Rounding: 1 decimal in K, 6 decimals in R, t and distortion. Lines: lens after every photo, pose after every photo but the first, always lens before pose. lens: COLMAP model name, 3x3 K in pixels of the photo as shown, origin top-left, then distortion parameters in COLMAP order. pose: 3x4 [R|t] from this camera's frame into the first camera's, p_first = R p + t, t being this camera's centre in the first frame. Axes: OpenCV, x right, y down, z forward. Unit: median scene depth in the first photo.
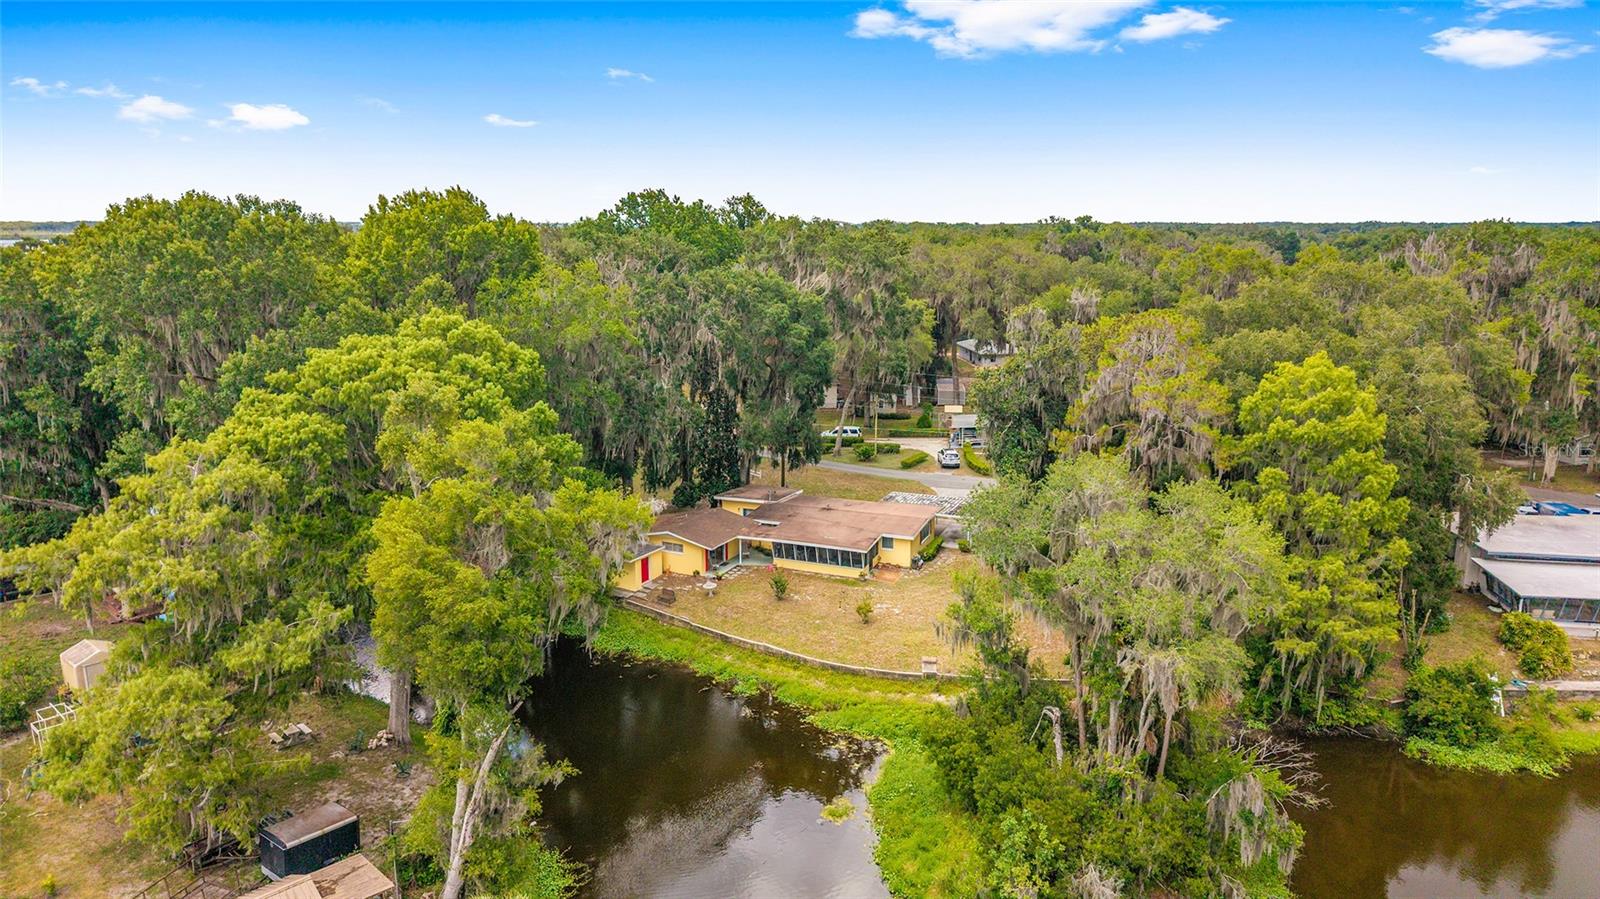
lens RADIAL K [[1058.5, 0, 798.1], [0, 1058.5, 471.3], [0, 0, 1]] dist [0.050364, -0.055874]
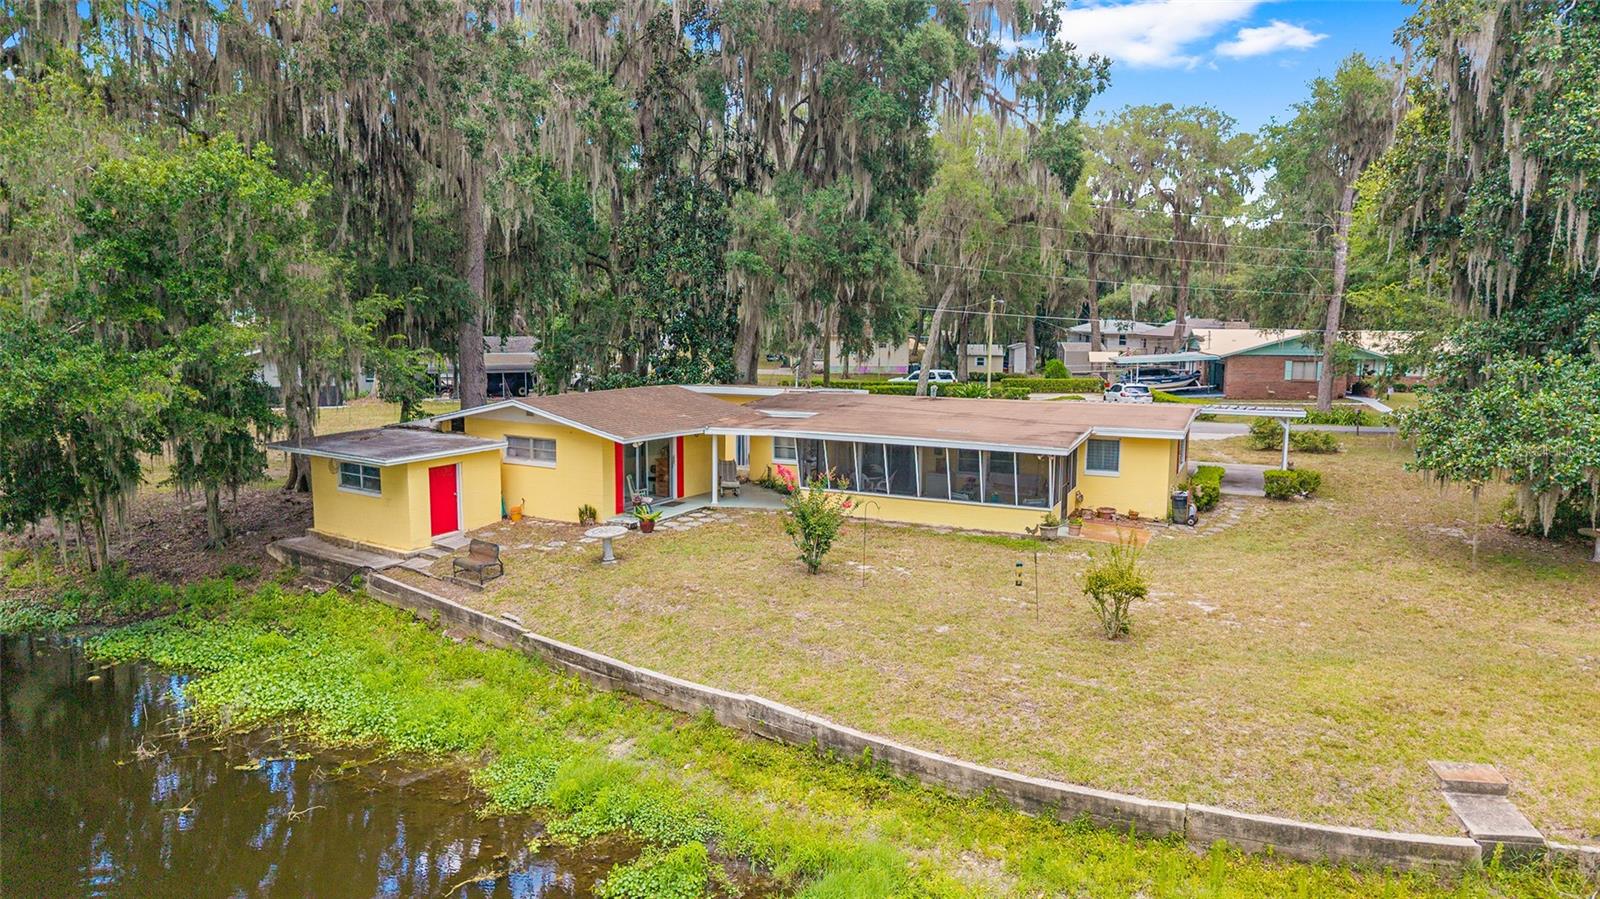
lens RADIAL K [[1092.6, 0, 798.2], [0, 1092.6, 477.3], [0, 0, 1]] dist [-0.000522, -0.002399]
pose [[0.999128, 0.018231, -0.037575, -0.010771], [-0.021256, 0.996427, -0.081746, 0.127682], [0.035950, 0.082473, 0.995945, 0.710538]]
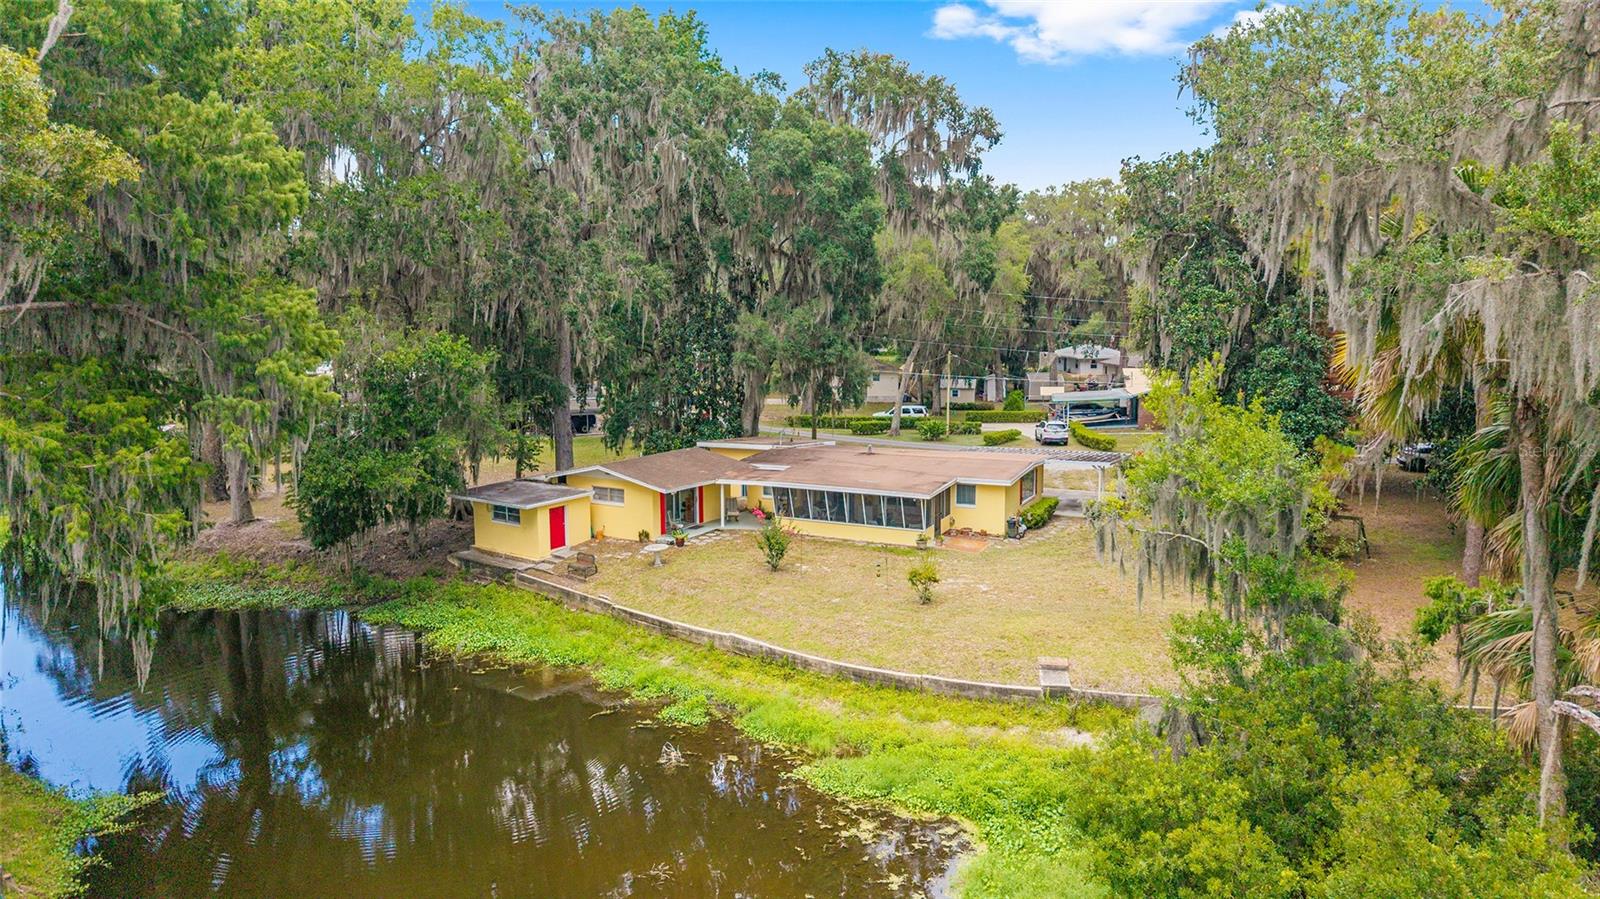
lens RADIAL K [[1068.7, 0, 799.2], [0, 1068.7, 455.7], [0, 0, 1]] dist [0.048166, -0.071999]
pose [[0.997702, 0.007814, -0.067301, 0.036007], [-0.014442, 0.995025, -0.098572, 0.124236], [0.066196, 0.099317, 0.992851, 0.455658]]
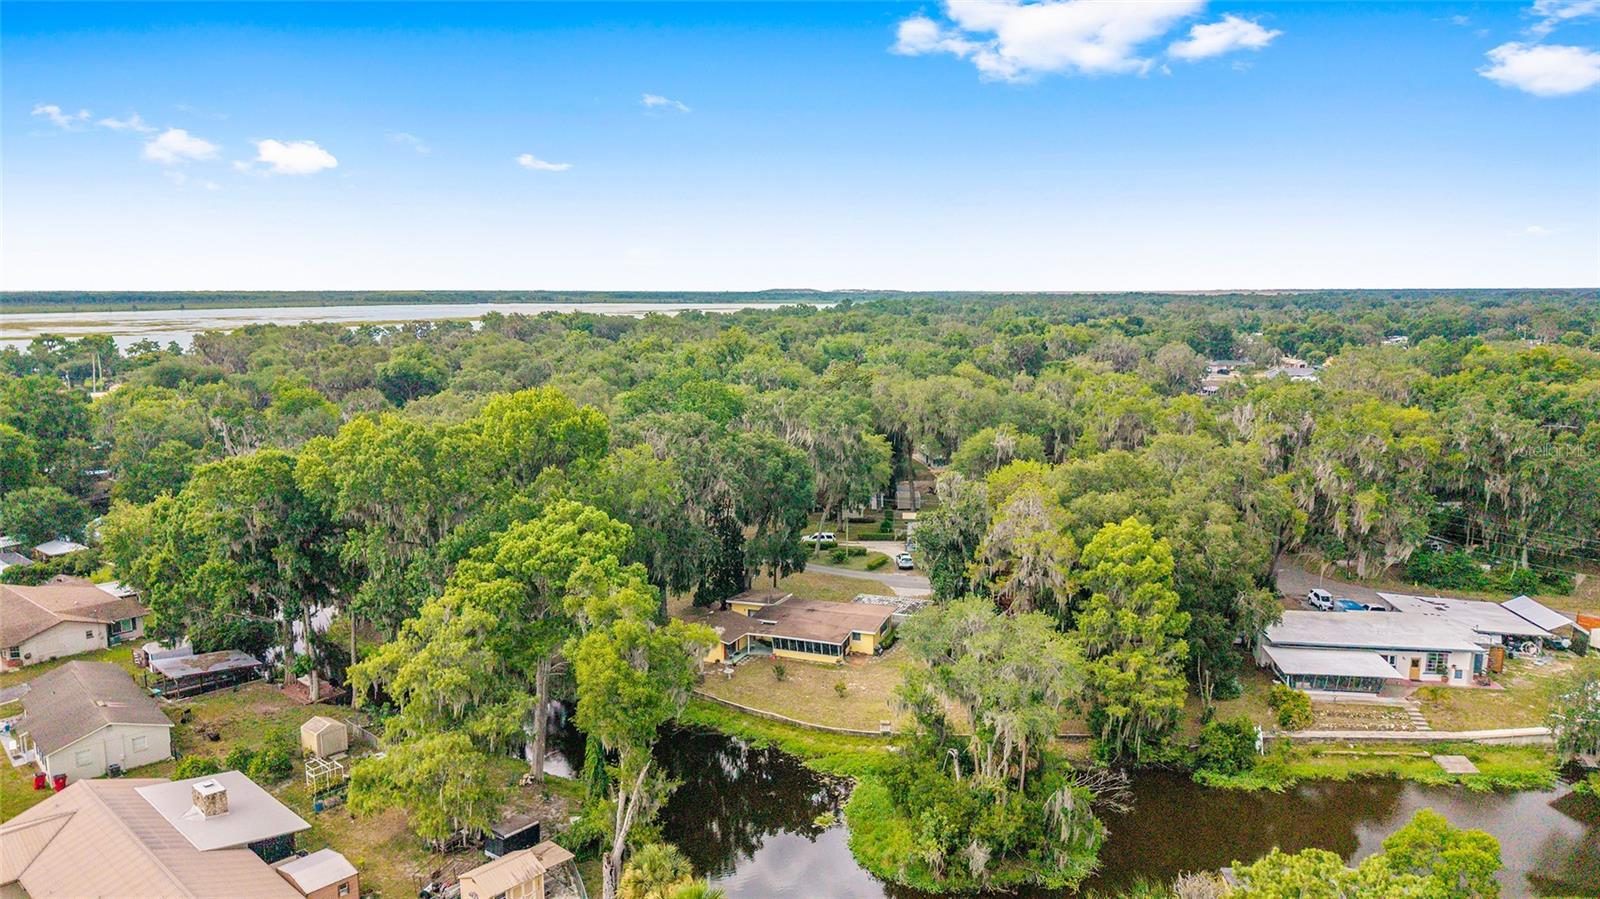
lens RADIAL K [[1068.7, 0, 799.2], [0, 1068.7, 455.7], [0, 0, 1]] dist [0.048166, -0.071999]
pose [[0.999576, -0.006932, 0.028272, -0.031381], [0.008974, 0.997308, -0.072777, -0.076479], [-0.027691, 0.073000, 0.996947, -0.459869]]
